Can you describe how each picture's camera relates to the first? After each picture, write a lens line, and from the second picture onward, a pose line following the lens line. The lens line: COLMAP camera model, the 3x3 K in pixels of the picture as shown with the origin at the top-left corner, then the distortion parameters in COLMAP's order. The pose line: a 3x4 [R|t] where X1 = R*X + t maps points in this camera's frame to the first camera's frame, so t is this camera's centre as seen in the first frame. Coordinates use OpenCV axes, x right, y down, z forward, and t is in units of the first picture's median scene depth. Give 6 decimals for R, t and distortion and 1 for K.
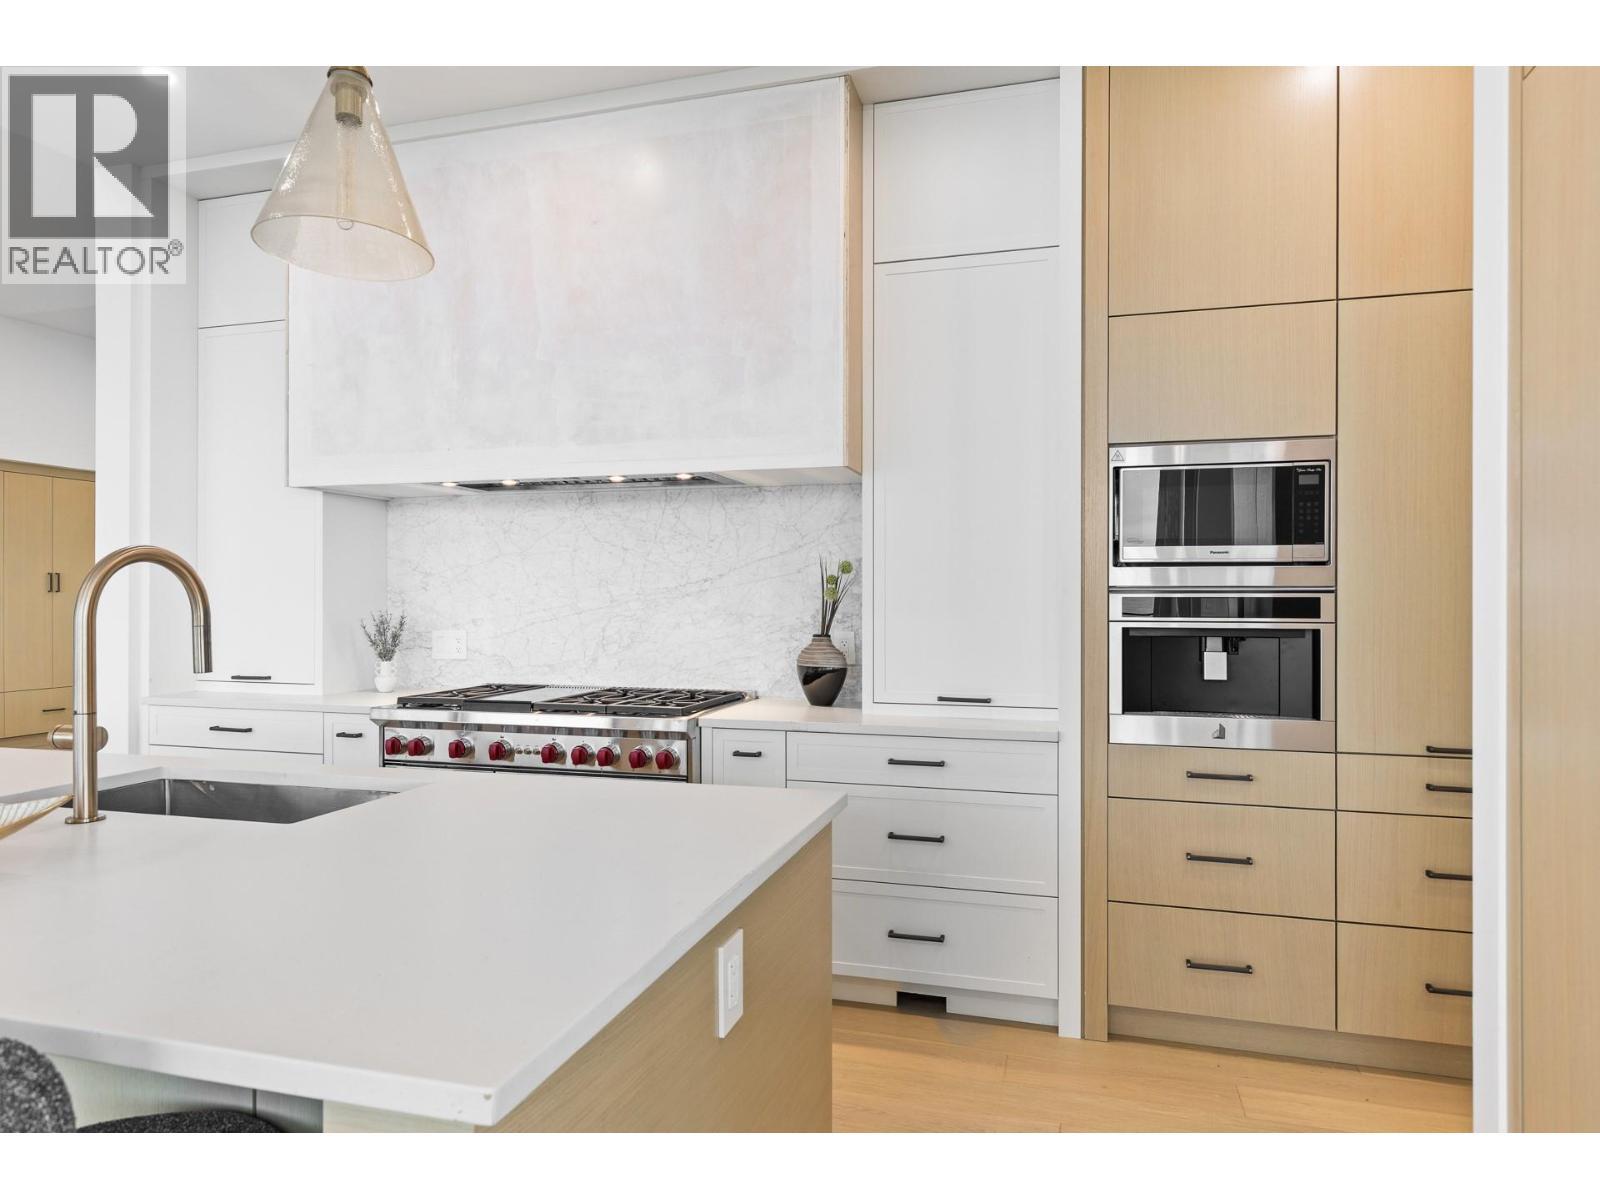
lens RADIAL K [[944.3, 0, 806.0], [0, 944.3, 591.3], [0, 0, 1]] dist [-0.000446, 0.004452]
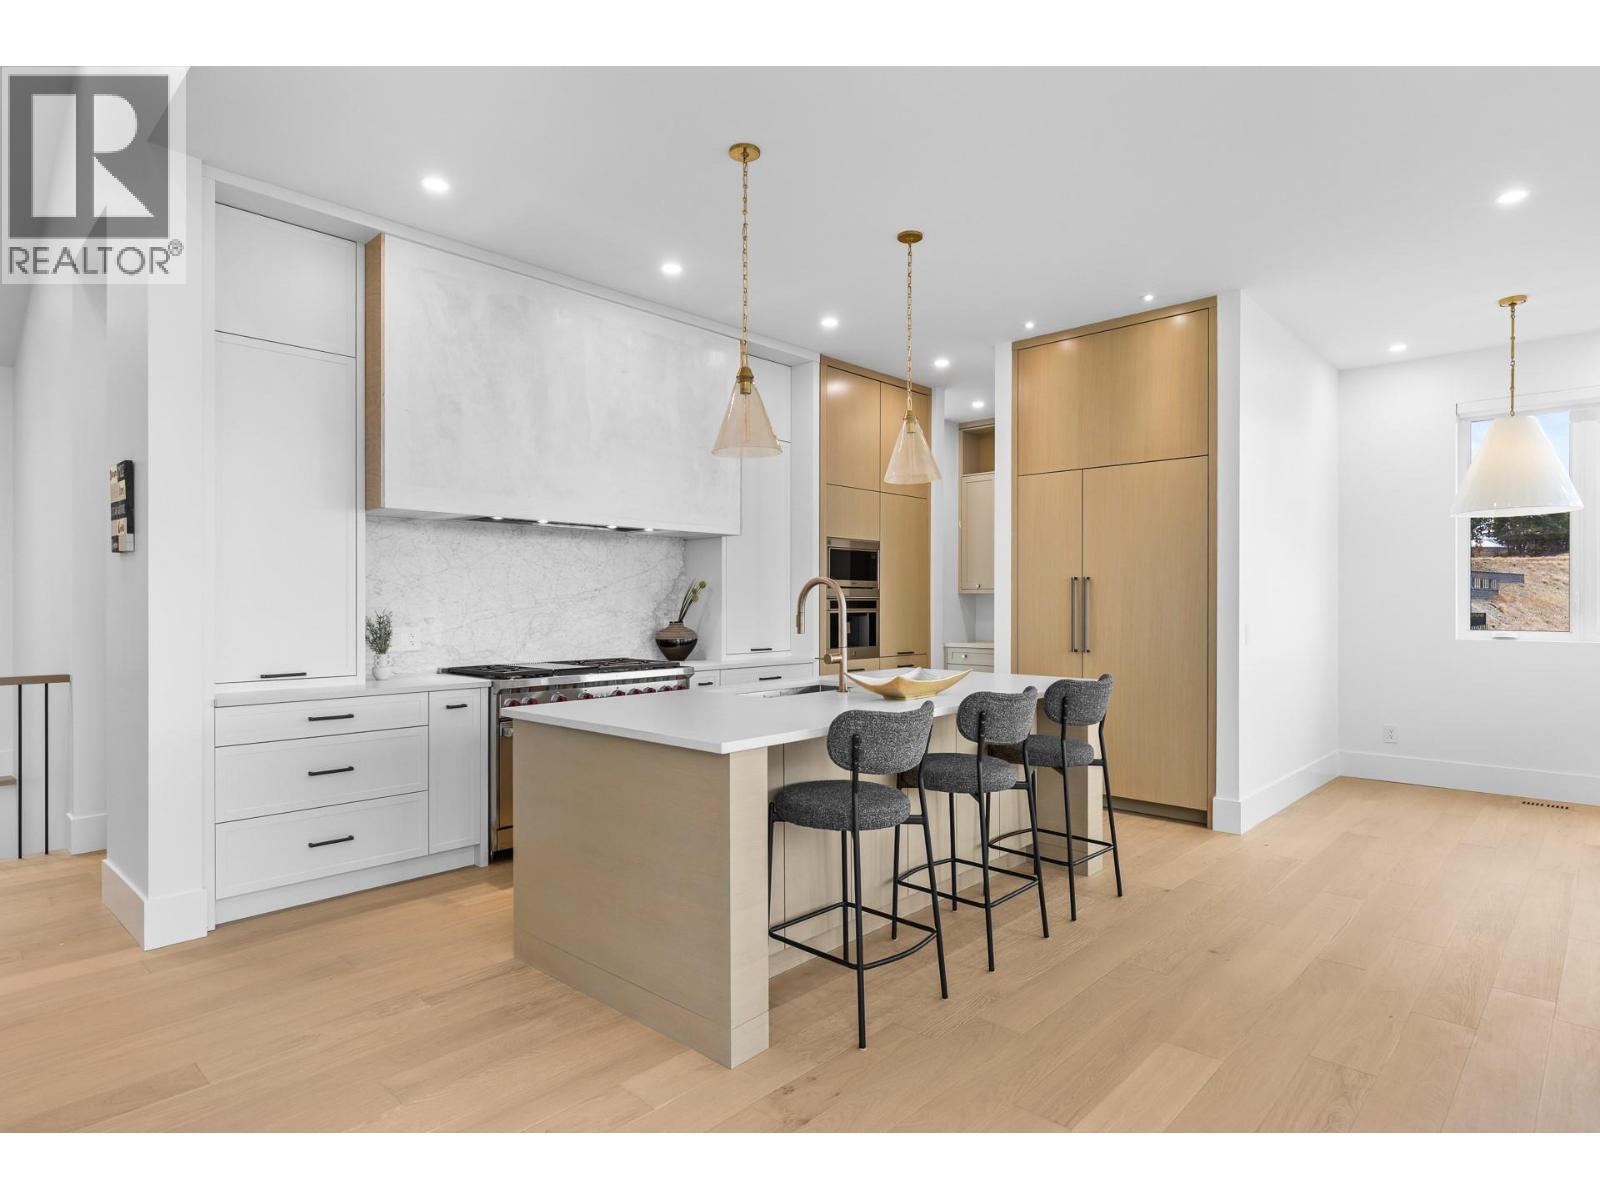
lens RADIAL K [[855.4, 0, 809.3], [0, 855.4, 605.4], [0, 0, 1]] dist [-0.005336, -0.000006]
pose [[0.461033, -0.002855, 0.887379, -1.200764], [-0.002621, 0.999986, 0.004579, 0.006561], [-0.887379, -0.004437, 0.461019, 0.024581]]
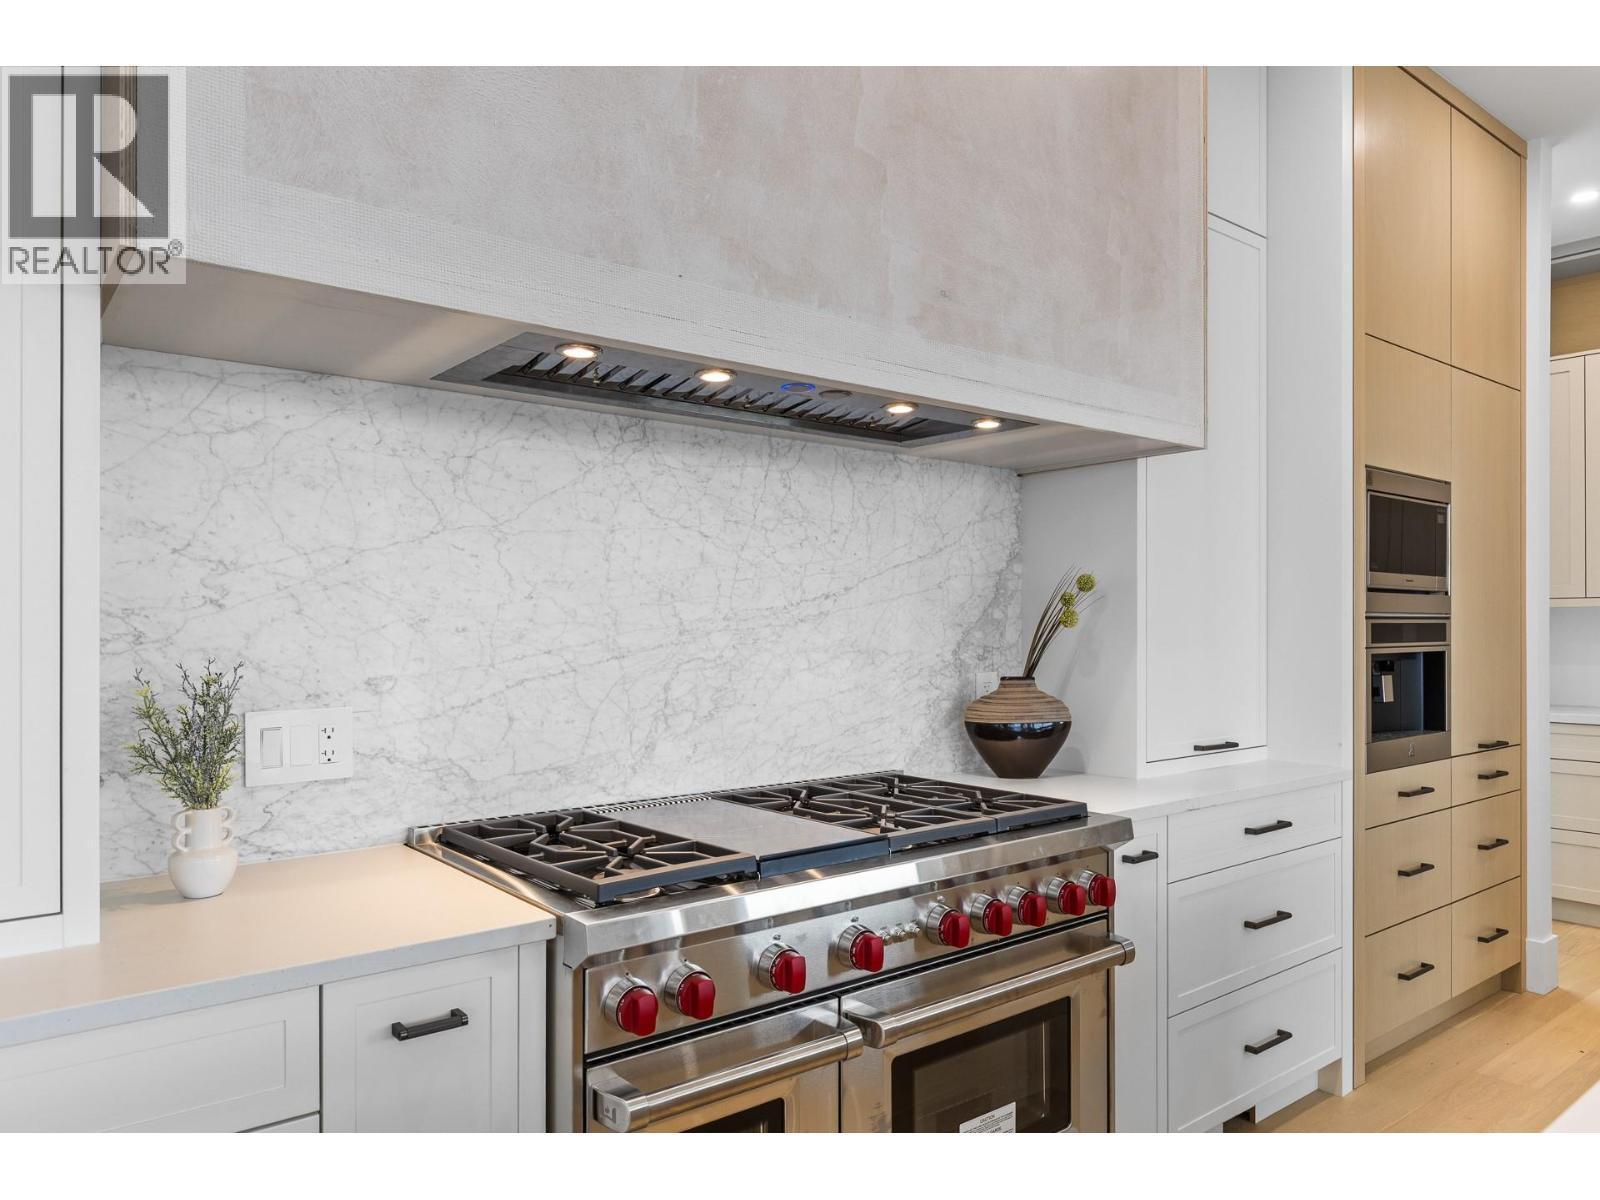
lens RADIAL K [[1066.8, 0, 804.8], [0, 1066.8, 615.5], [0, 0, 1]] dist [-0.007326, 0.000549]
pose [[0.583826, 0.006079, 0.811856, -0.662314], [-0.001501, 0.999978, -0.006407, 0.004890], [-0.811877, 0.002522, 0.583823, 0.609686]]
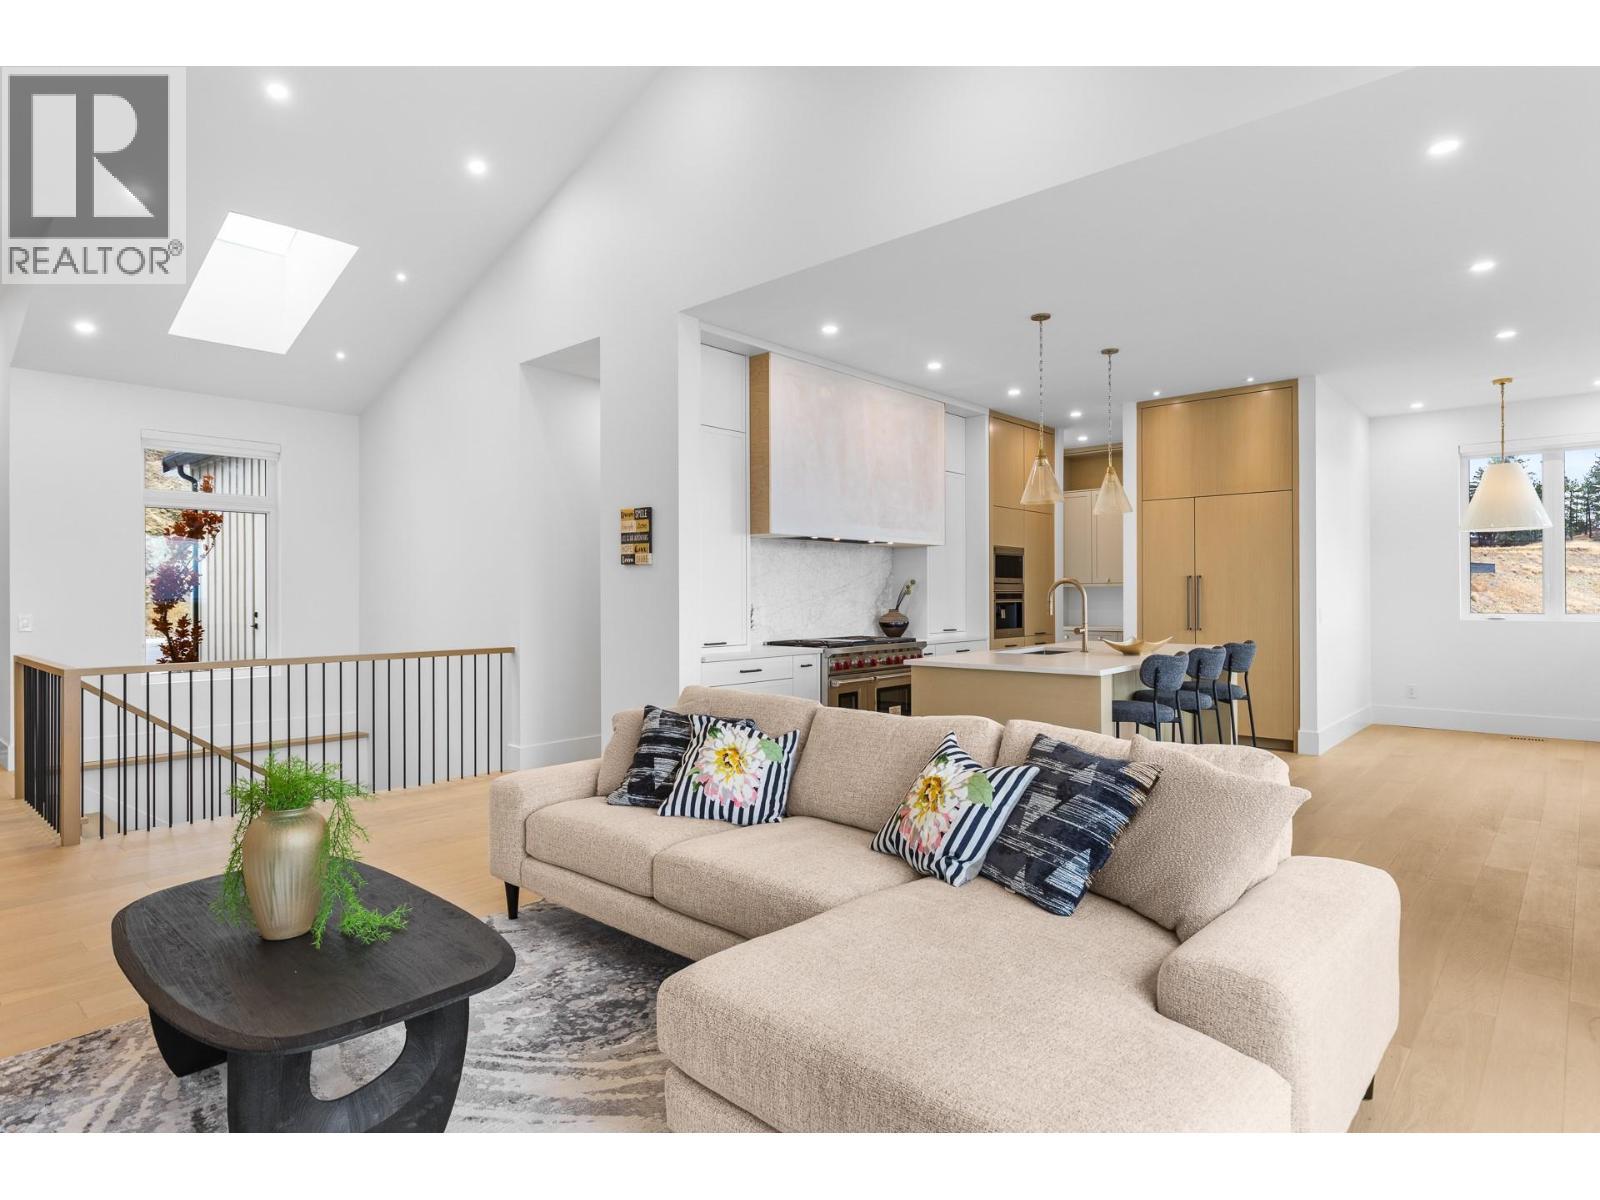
lens RADIAL K [[855.4, 0, 801.5], [0, 855.4, 593.0], [0, 0, 1]] dist [-0.005336, -0.000006]
pose [[0.447275, -0.000143, 0.894396, -1.890894], [0.001679, 0.999998, -0.000679, 0.004777], [-0.894395, 0.001805, 0.447275, 0.208657]]
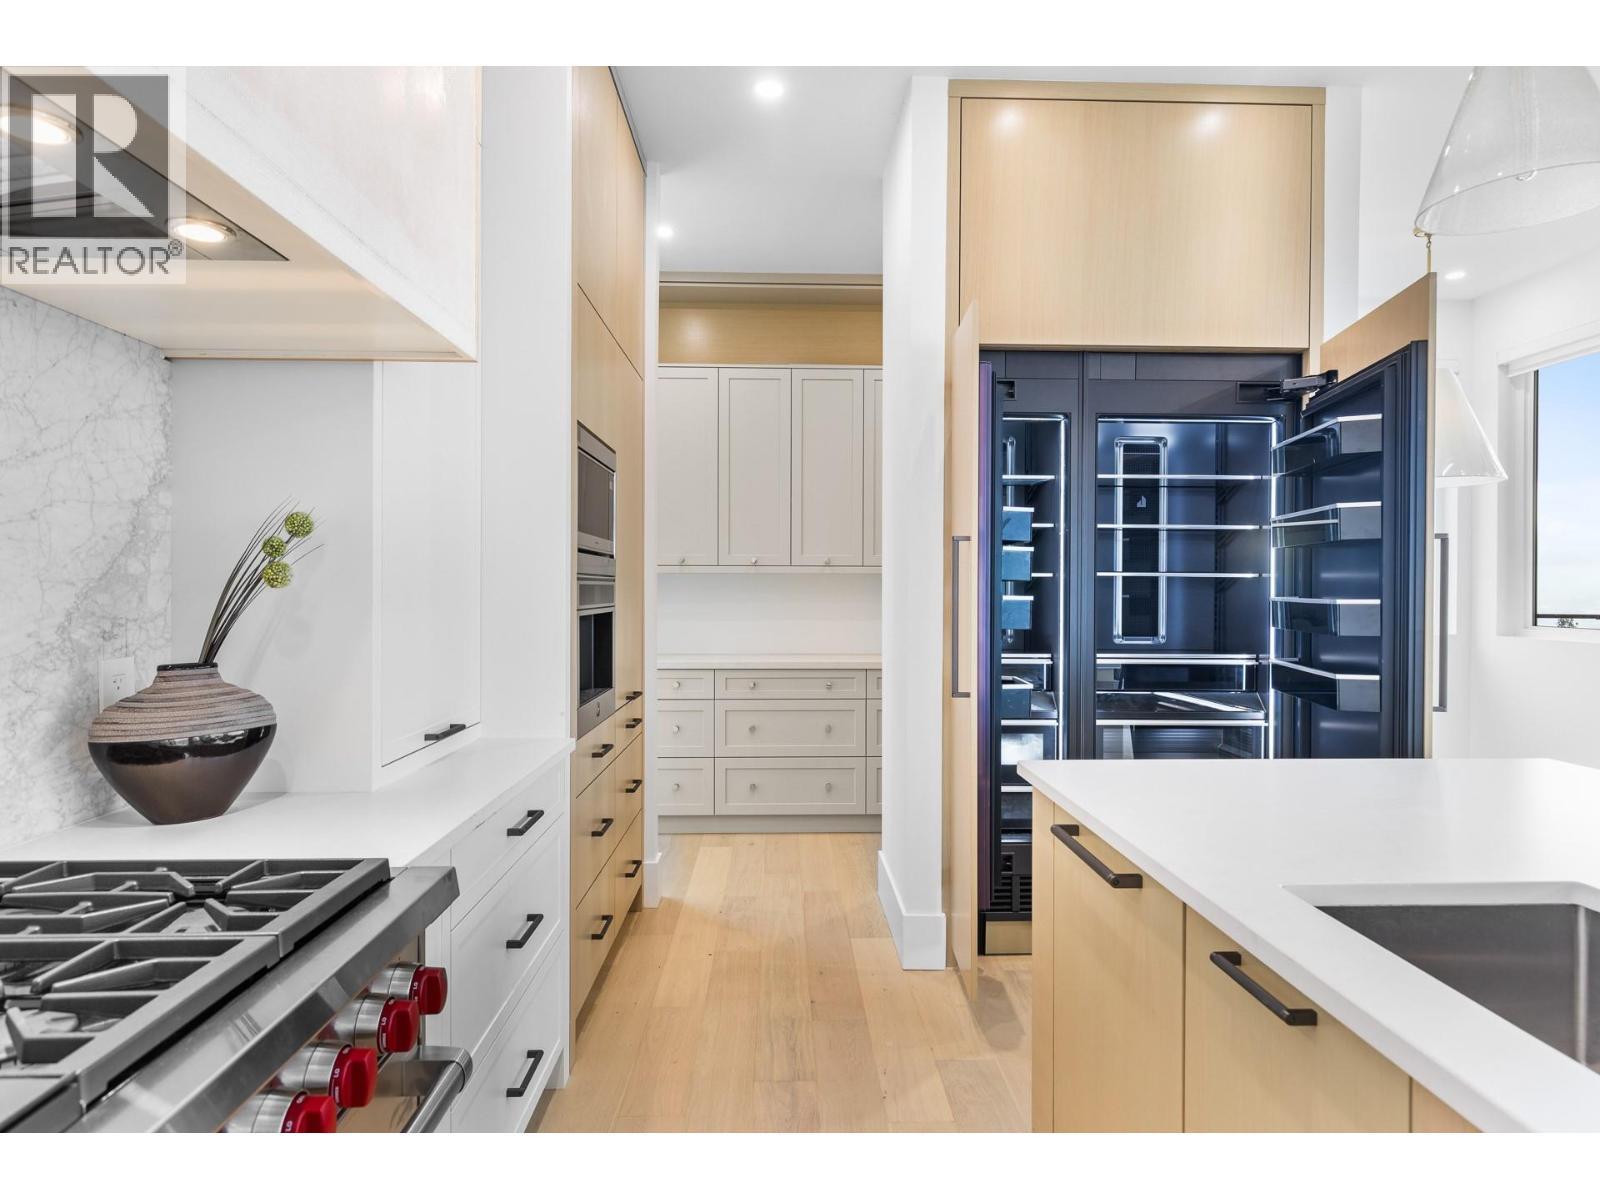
lens RADIAL K [[944.3, 0, 808.3], [0, 944.3, 593.2], [0, 0, 1]] dist [-0.000446, 0.004452]
pose [[-0.298744, -0.006840, 0.954309, -0.466642], [-0.006968, 0.999963, 0.004986, 0.006670], [-0.954308, -0.005160, -0.298780, 0.780377]]
